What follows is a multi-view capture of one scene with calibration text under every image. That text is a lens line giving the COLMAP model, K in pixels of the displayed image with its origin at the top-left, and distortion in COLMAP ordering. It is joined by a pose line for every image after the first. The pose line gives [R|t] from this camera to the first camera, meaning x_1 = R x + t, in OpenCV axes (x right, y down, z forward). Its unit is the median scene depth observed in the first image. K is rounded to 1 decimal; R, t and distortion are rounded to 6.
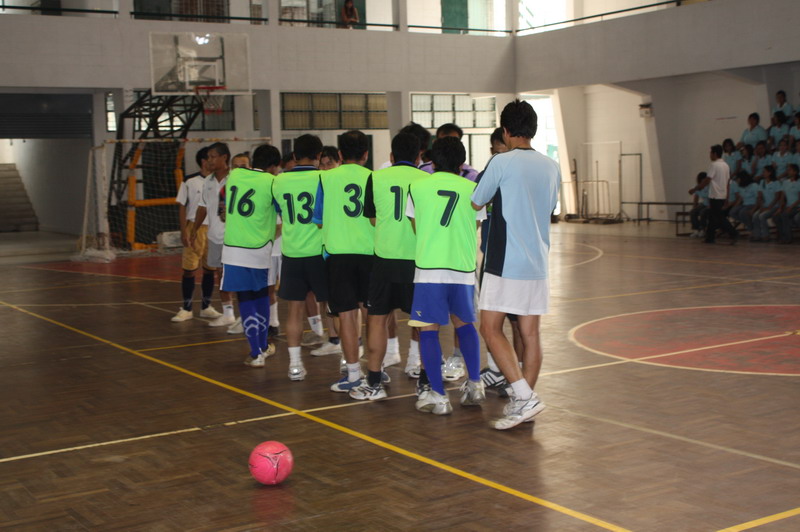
lens RADIAL K [[1120.2, 0, 400.0], [0, 1120.2, 266.0], [0, 0, 1]] dist [-0.027855, 0.002669]
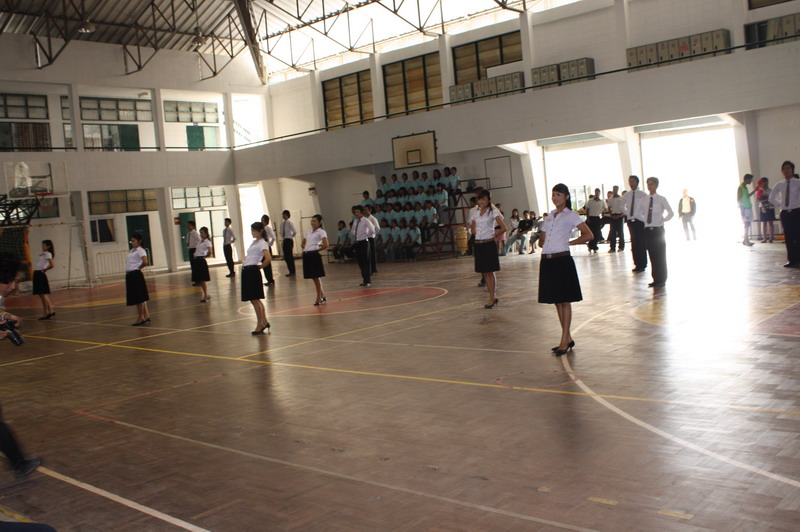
lens RADIAL K [[791.0, 0, 400.0], [0, 791.0, 266.0], [0, 0, 1]] dist [-0.142903, 0.152491]
pose [[0.961435, -0.068842, 0.266276, 0.021135], [0.078365, 0.996604, -0.025294, 0.014604], [-0.263631, 0.045185, 0.963565, -0.186133]]
